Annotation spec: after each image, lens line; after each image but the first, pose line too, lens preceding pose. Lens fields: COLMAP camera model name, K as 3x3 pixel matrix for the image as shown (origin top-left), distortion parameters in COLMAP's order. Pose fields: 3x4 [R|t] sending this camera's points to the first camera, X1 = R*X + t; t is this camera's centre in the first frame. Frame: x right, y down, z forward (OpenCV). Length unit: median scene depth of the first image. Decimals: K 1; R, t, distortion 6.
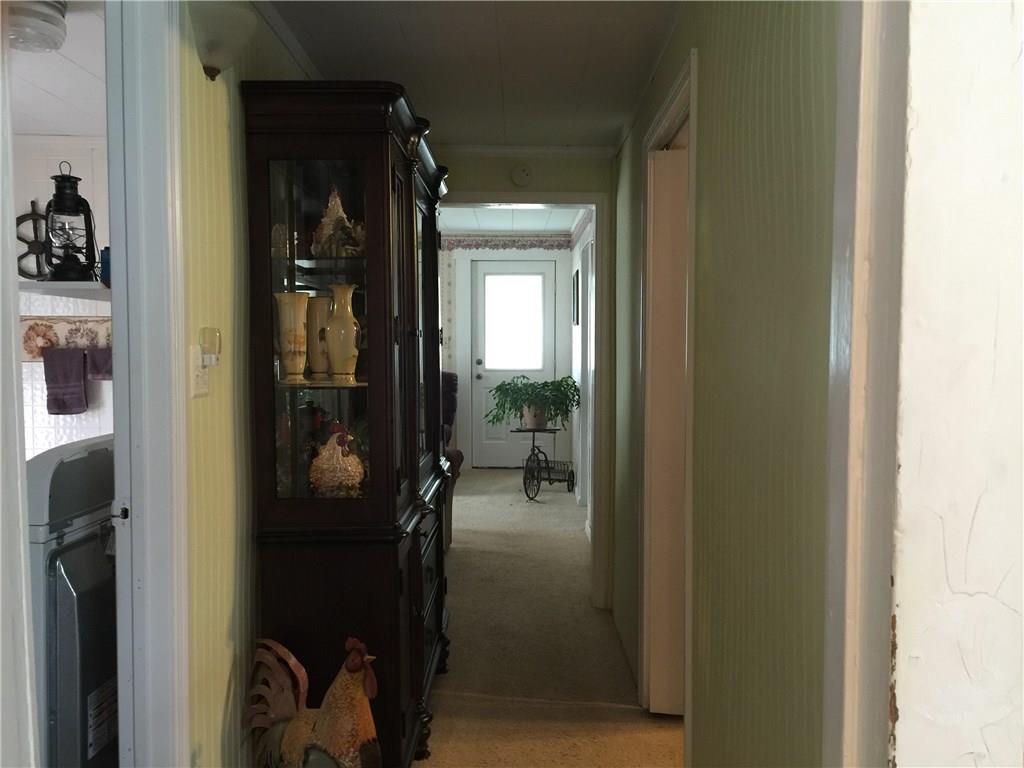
lens RADIAL K [[869.0, 0, 510.7], [0, 869.0, 381.5], [0, 0, 1]] dist [0.102535, -0.133651]
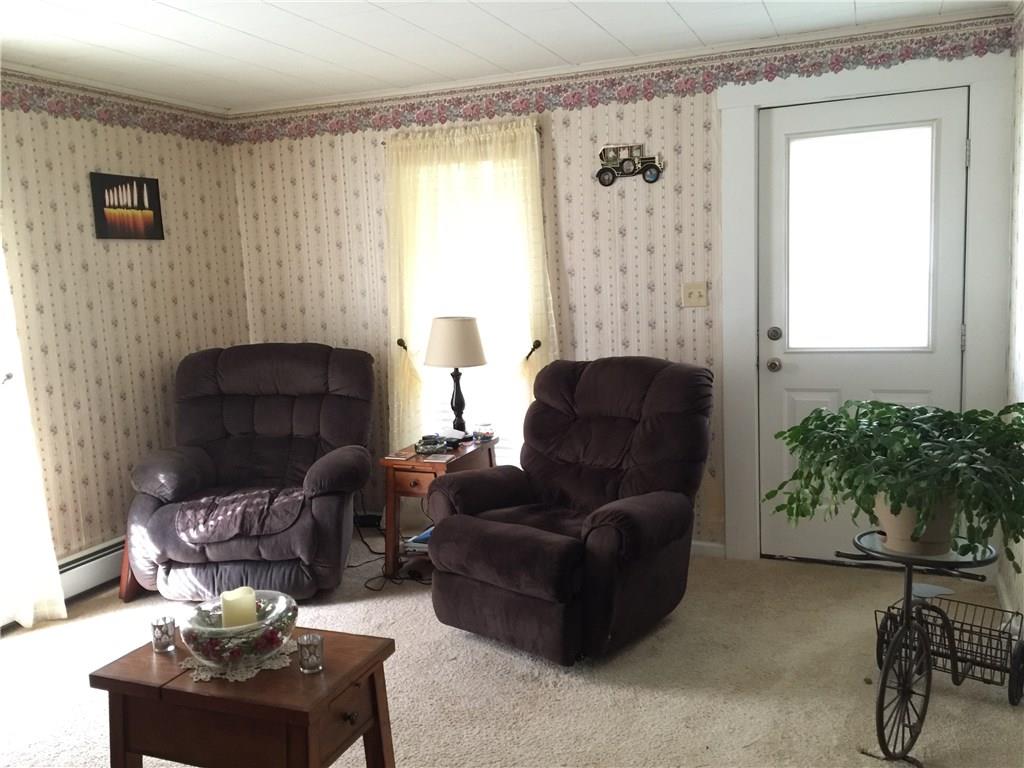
lens RADIAL K [[869.0, 0, 510.7], [0, 869.0, 381.5], [0, 0, 1]] dist [0.102535, -0.133651]
pose [[0.925639, 0.008060, -0.378323, 0.010362], [0.023625, 0.996592, 0.079034, -0.037791], [0.377671, -0.082094, 0.922294, 0.522743]]
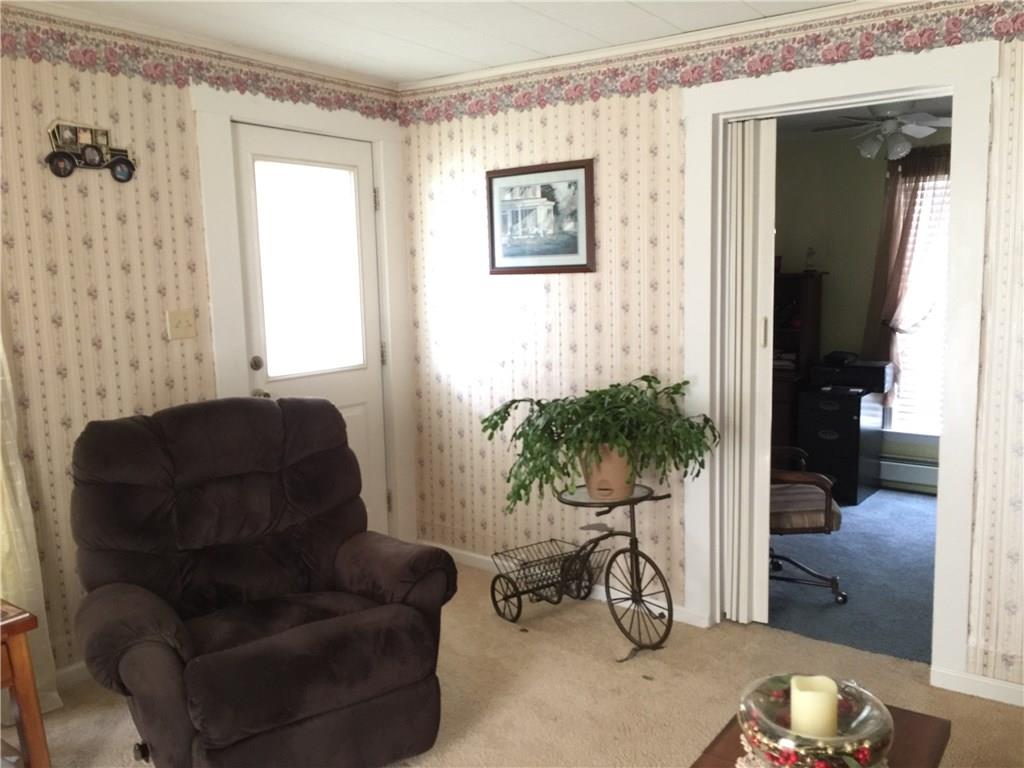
lens RADIAL K [[869.0, 0, 510.7], [0, 869.0, 381.5], [0, 0, 1]] dist [0.102535, -0.133651]
pose [[0.581643, -0.118009, 0.804839, -0.317589], [0.063837, 0.992991, 0.099463, -0.049389], [-0.810935, -0.006473, 0.585100, 0.649952]]
